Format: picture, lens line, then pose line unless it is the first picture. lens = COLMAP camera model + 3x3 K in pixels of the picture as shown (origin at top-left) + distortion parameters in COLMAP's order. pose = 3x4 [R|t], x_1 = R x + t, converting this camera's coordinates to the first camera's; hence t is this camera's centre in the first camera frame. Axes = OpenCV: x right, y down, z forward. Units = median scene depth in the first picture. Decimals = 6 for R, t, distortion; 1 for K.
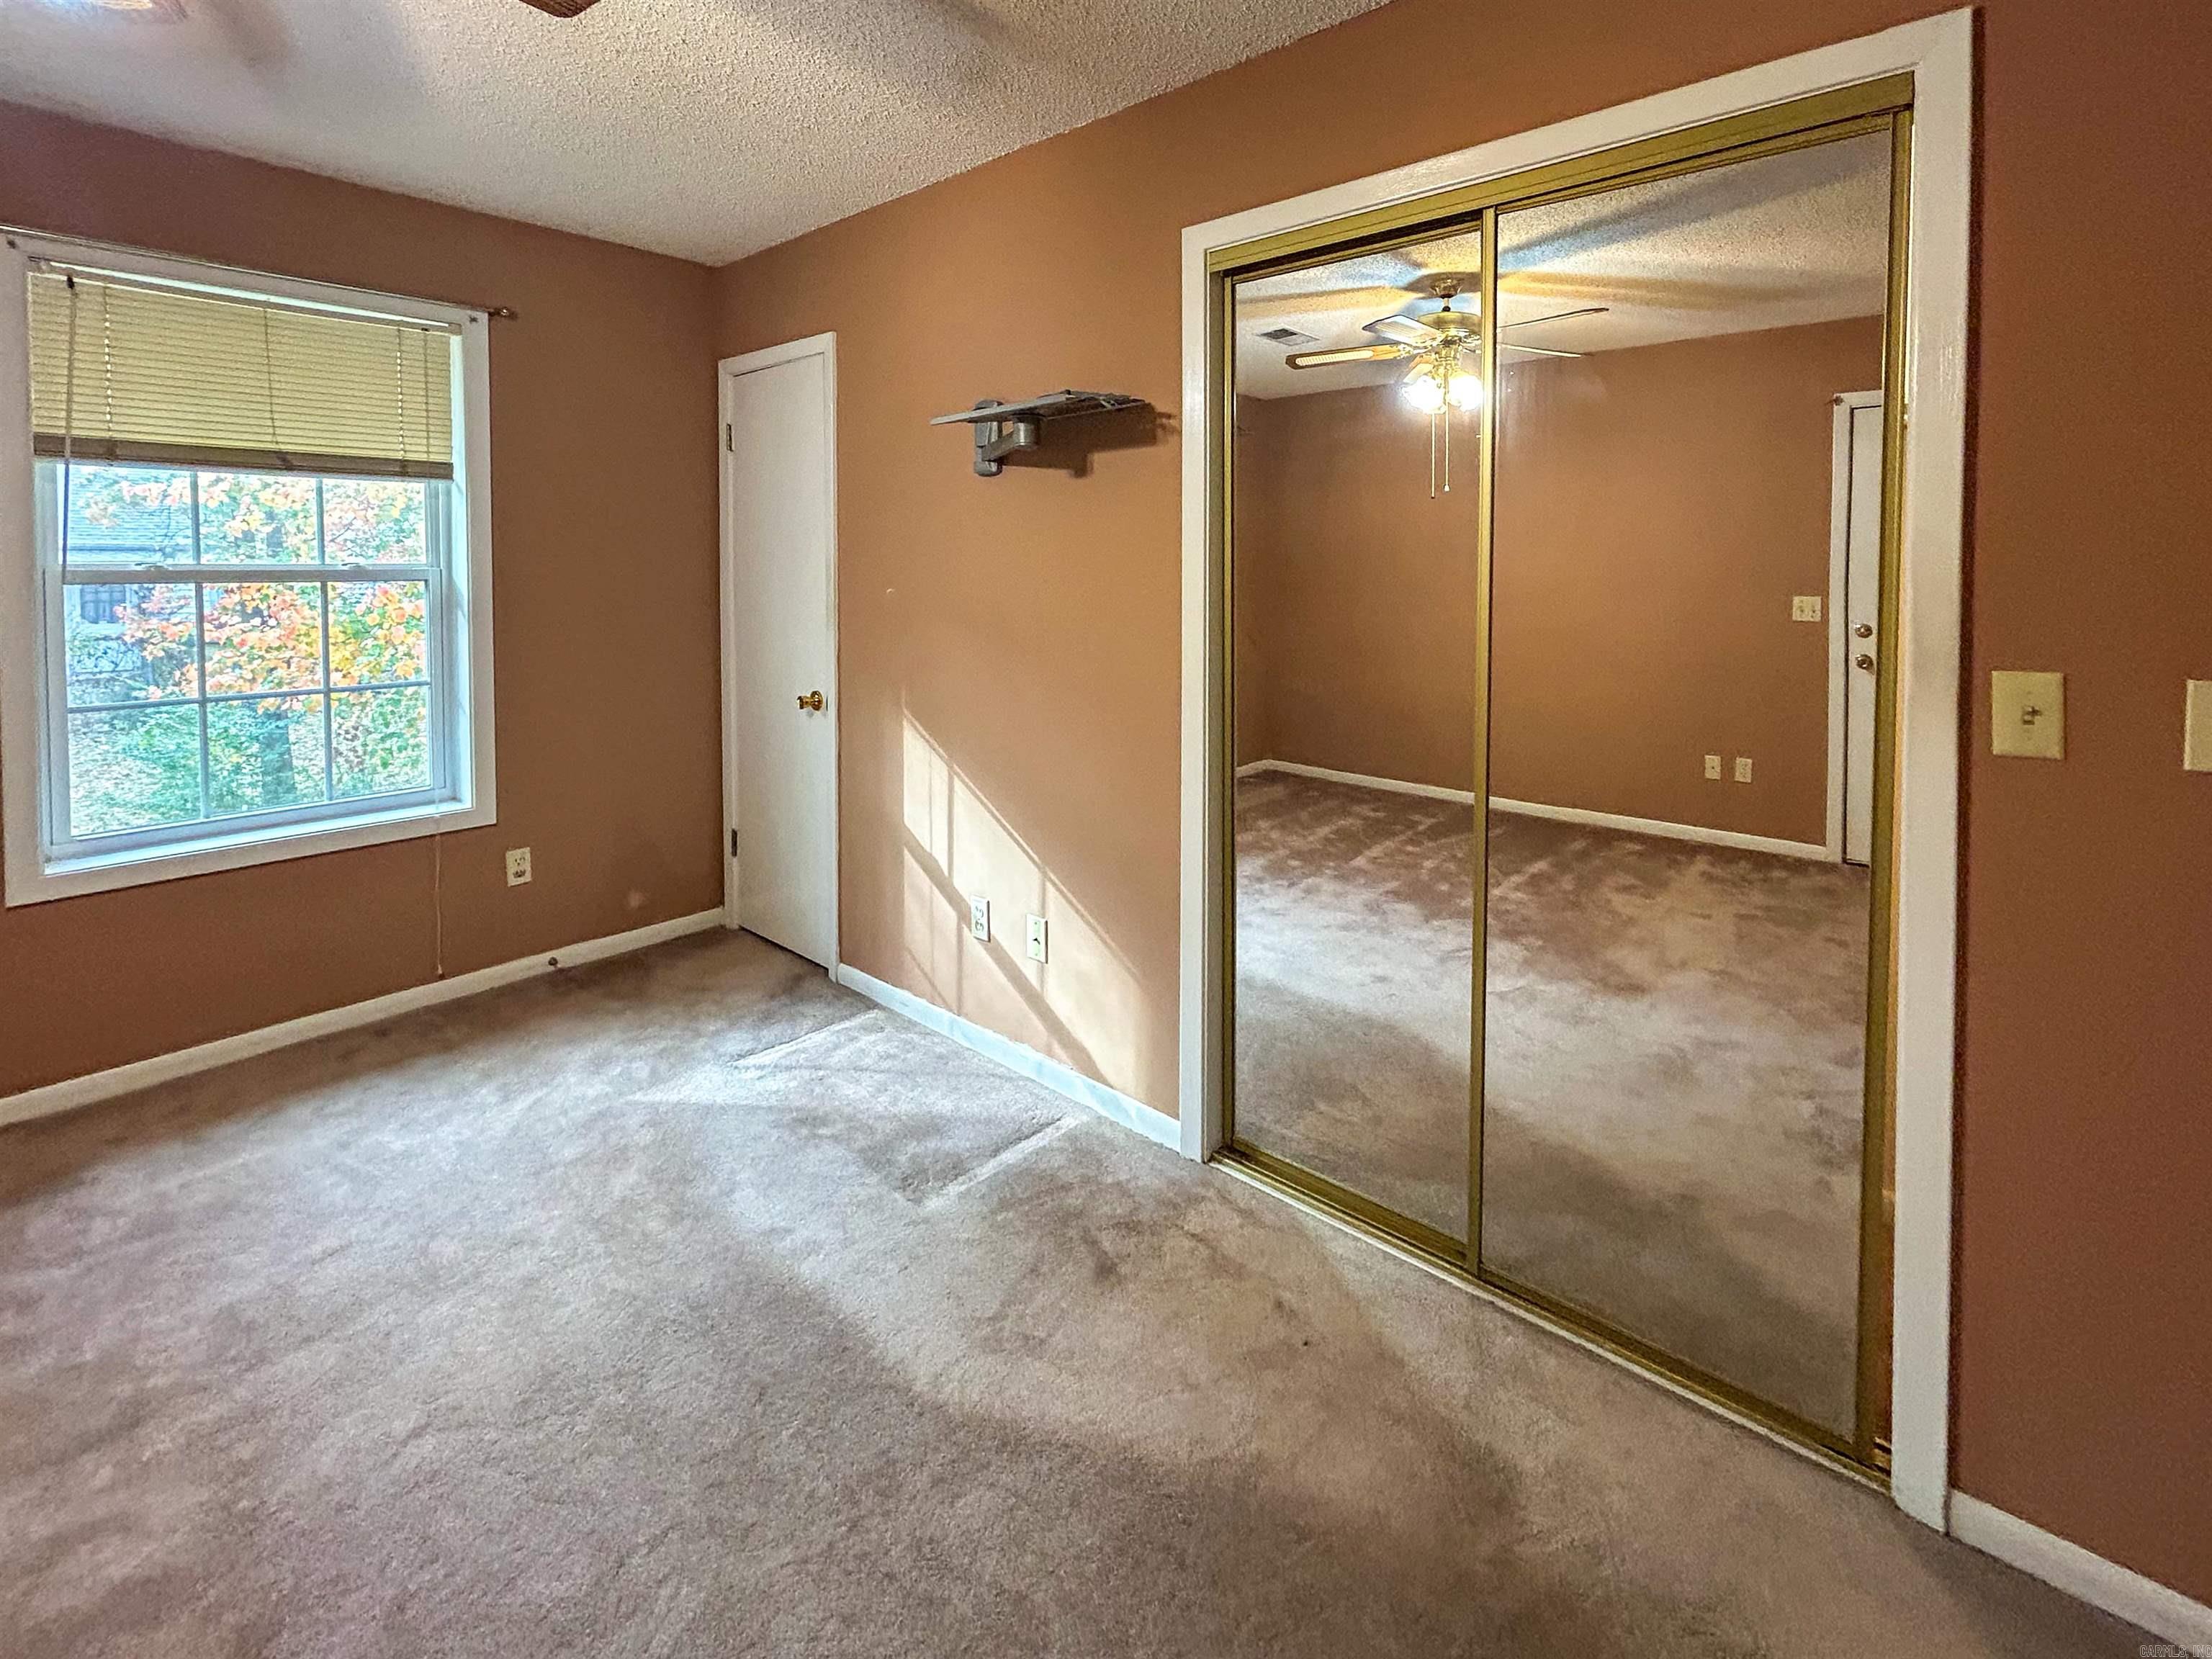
lens RADIAL K [[974.8, 0, 1143.1], [0, 974.8, 595.0], [0, 0, 1]] dist [-0.002195, 0.000555]
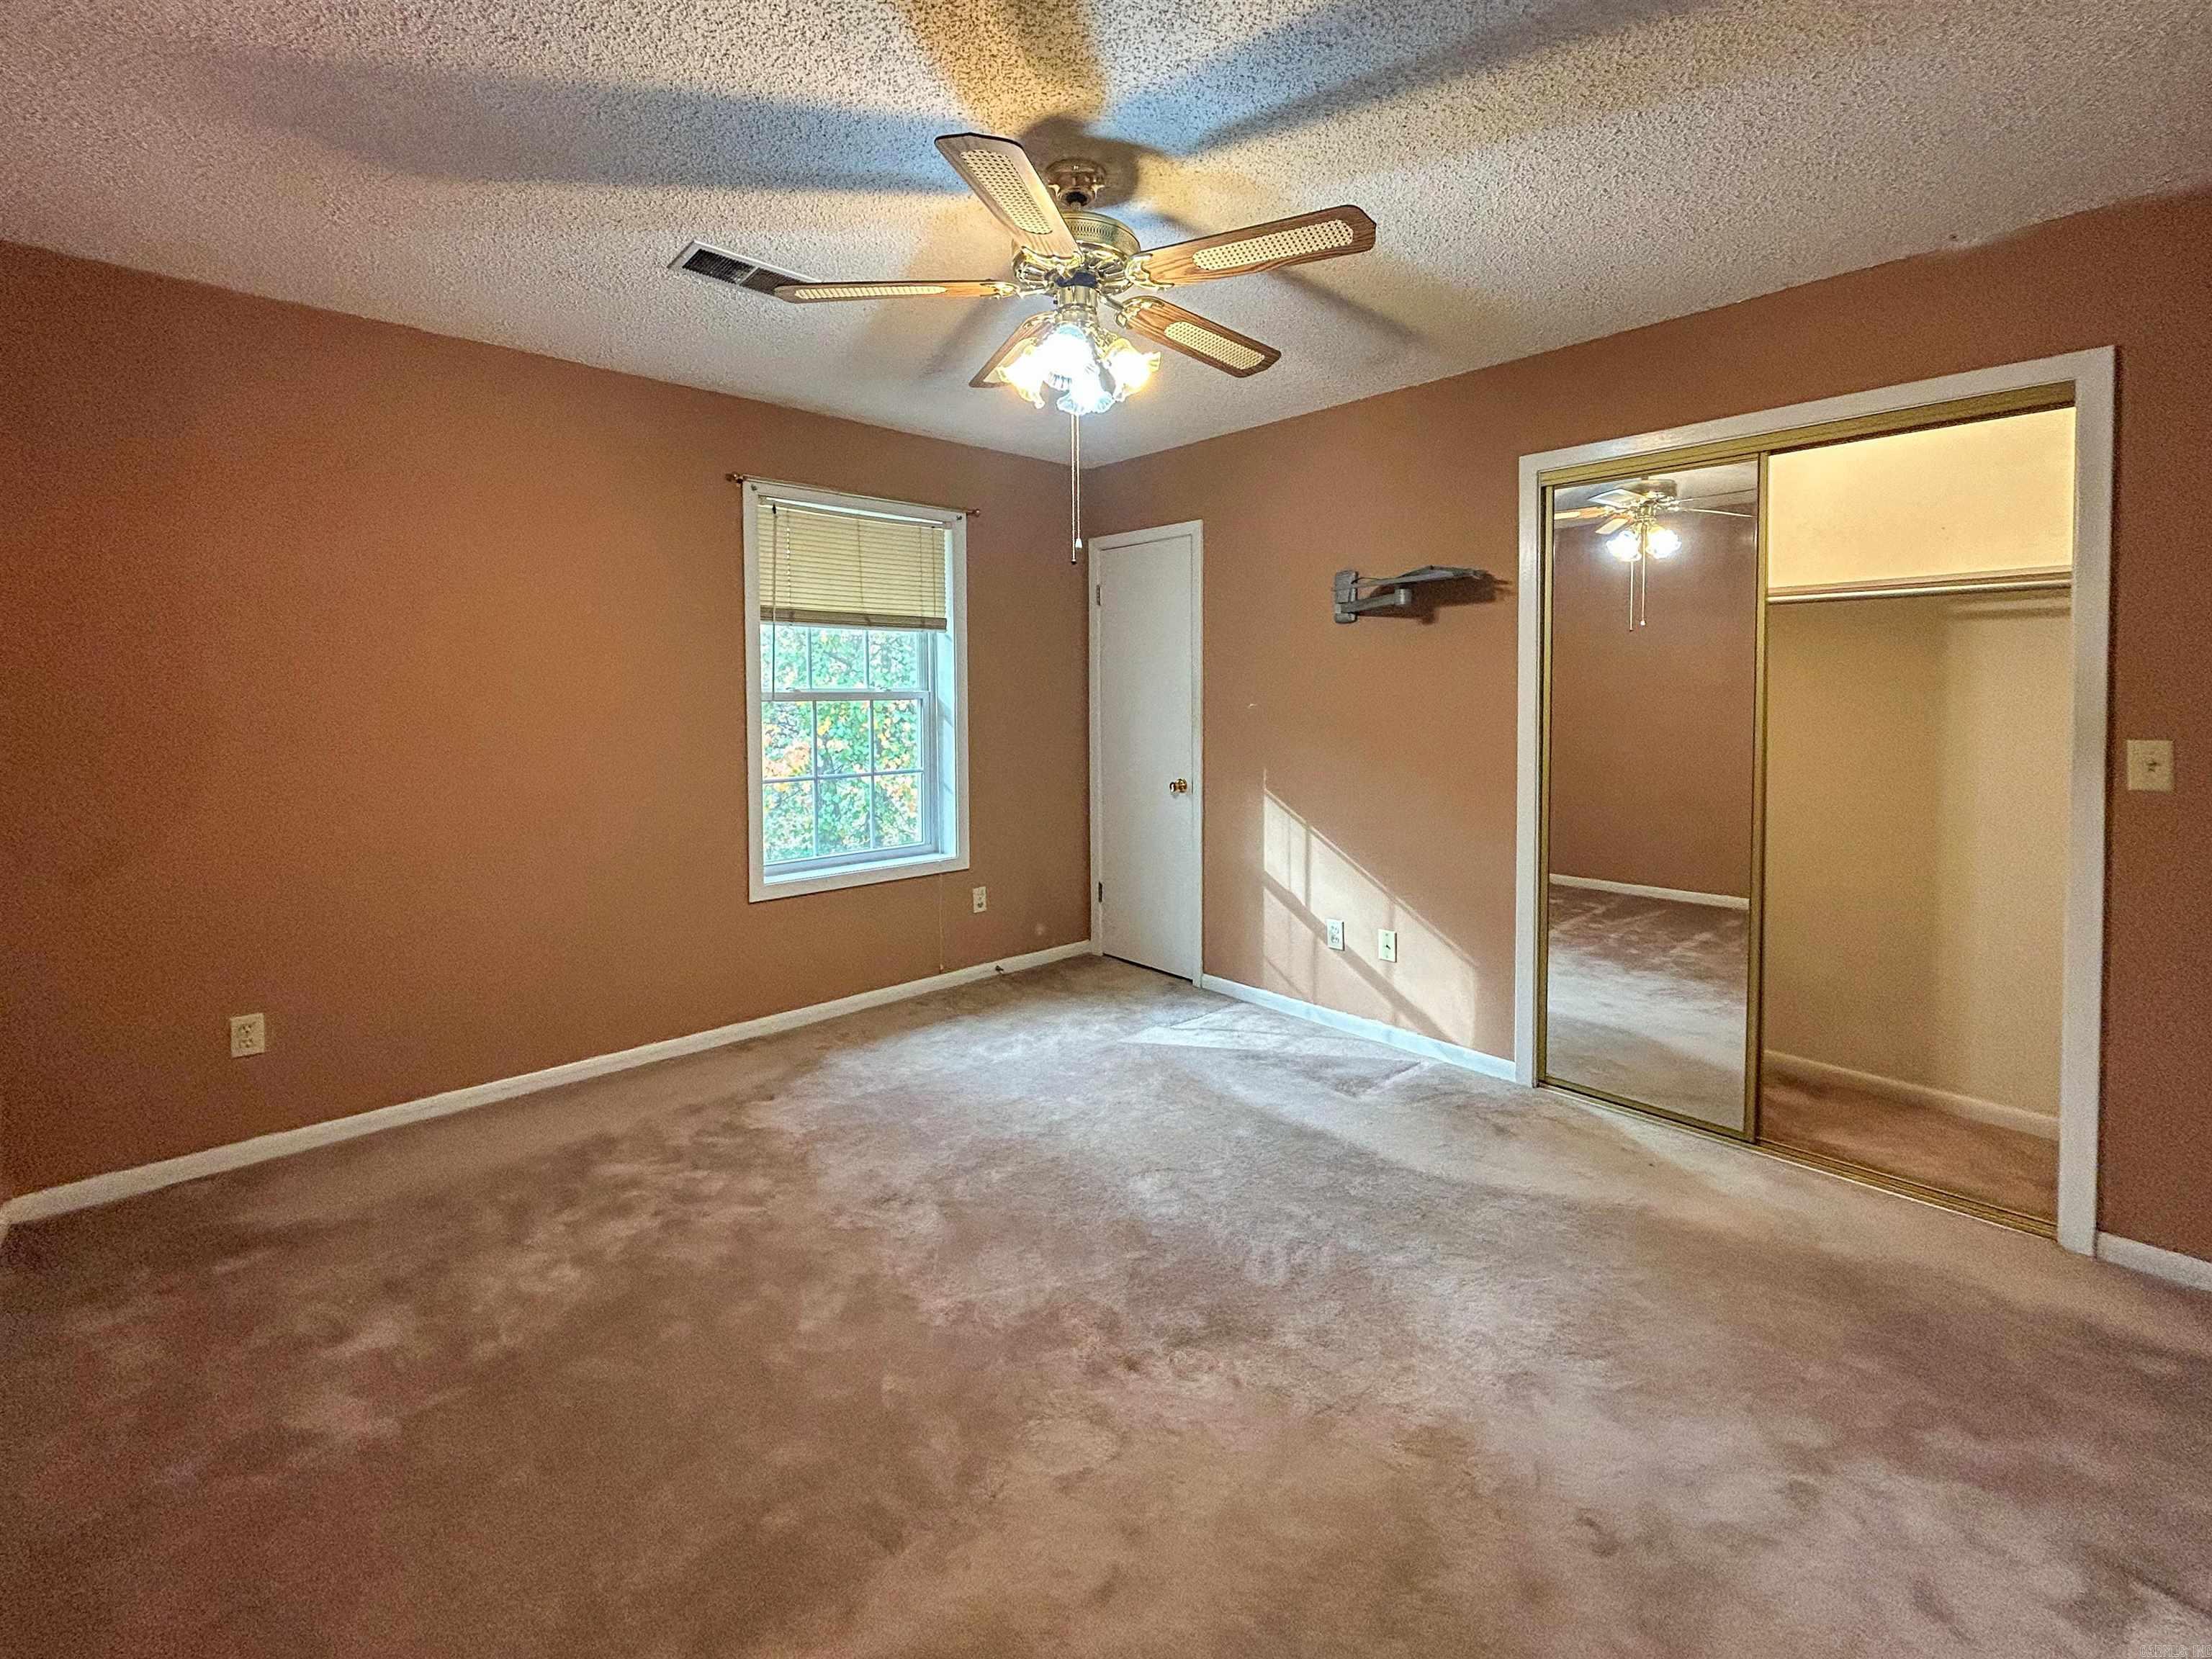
lens RADIAL K [[943.2, 0, 1109.1], [0, 943.2, 725.1], [0, 0, 1]] dist [0.002220, -0.000687]
pose [[0.993272, -0.002835, -0.115769, -0.344204], [0.003820, 0.999958, 0.008288, 0.014419], [0.115740, -0.008674, 0.993242, -0.413084]]
